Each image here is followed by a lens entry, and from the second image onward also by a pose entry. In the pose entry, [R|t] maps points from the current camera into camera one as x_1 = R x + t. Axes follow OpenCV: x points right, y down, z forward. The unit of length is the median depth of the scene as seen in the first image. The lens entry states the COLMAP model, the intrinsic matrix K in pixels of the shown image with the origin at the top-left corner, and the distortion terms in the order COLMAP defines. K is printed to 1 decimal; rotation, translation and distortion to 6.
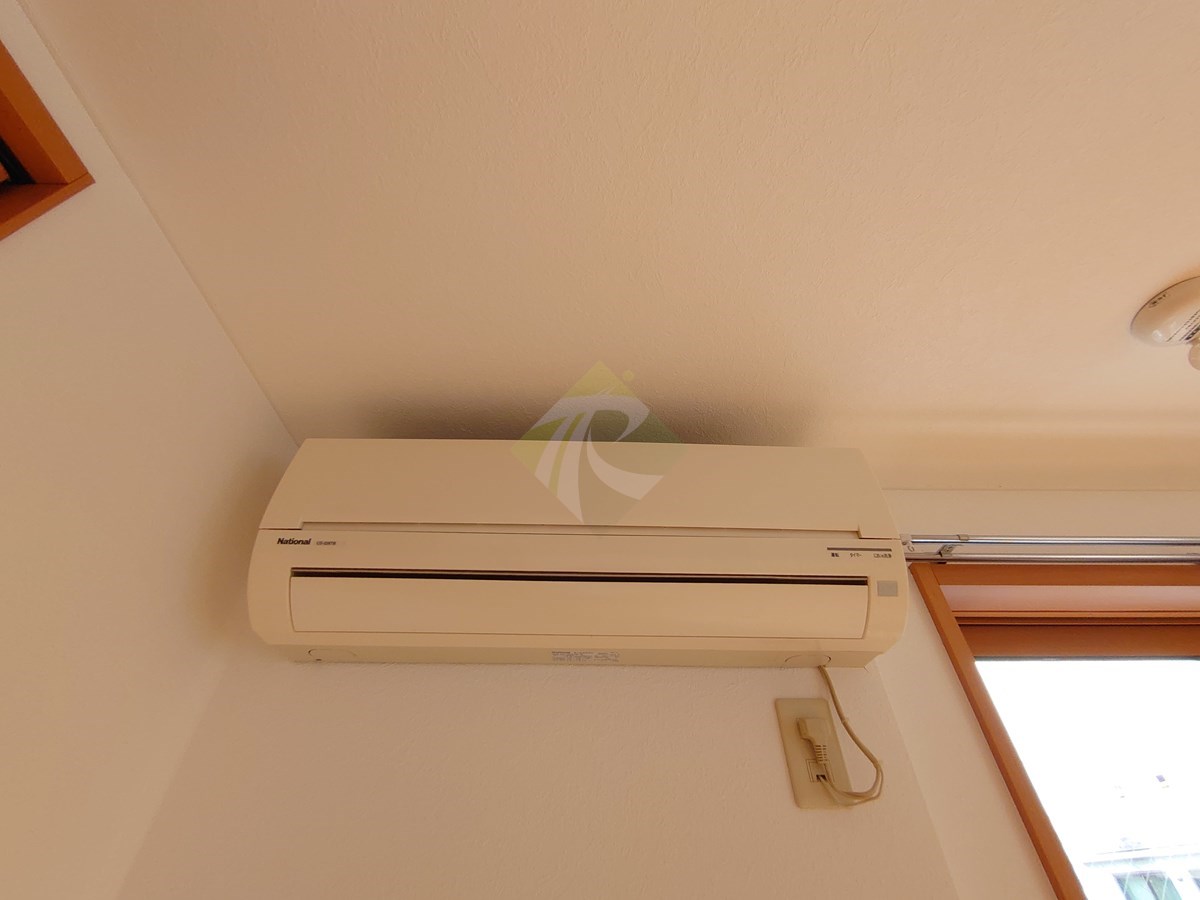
lens RADIAL K [[512.8, 0, 598.3], [0, 512.8, 453.4], [0, 0, 1]] dist [-0.001559, 0.000600]
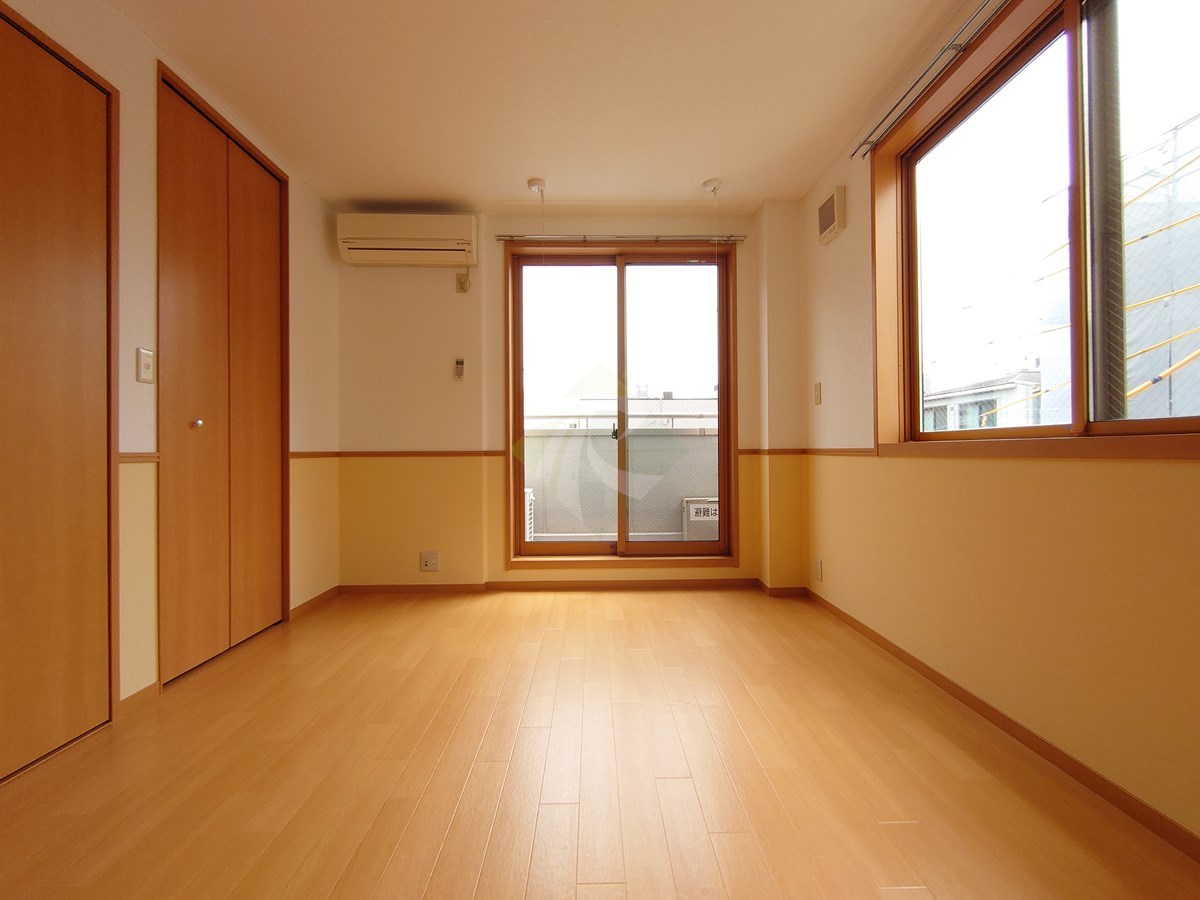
lens RADIAL K [[512.8, 0, 599.6], [0, 512.8, 449.8], [0, 0, 1]] dist [-0.001559, 0.000600]
pose [[0.999528, 0.009432, -0.029223, 1.783843], [0.013183, 0.727688, 0.685782, -1.541828], [0.027734, -0.685844, 0.727220, -3.454935]]
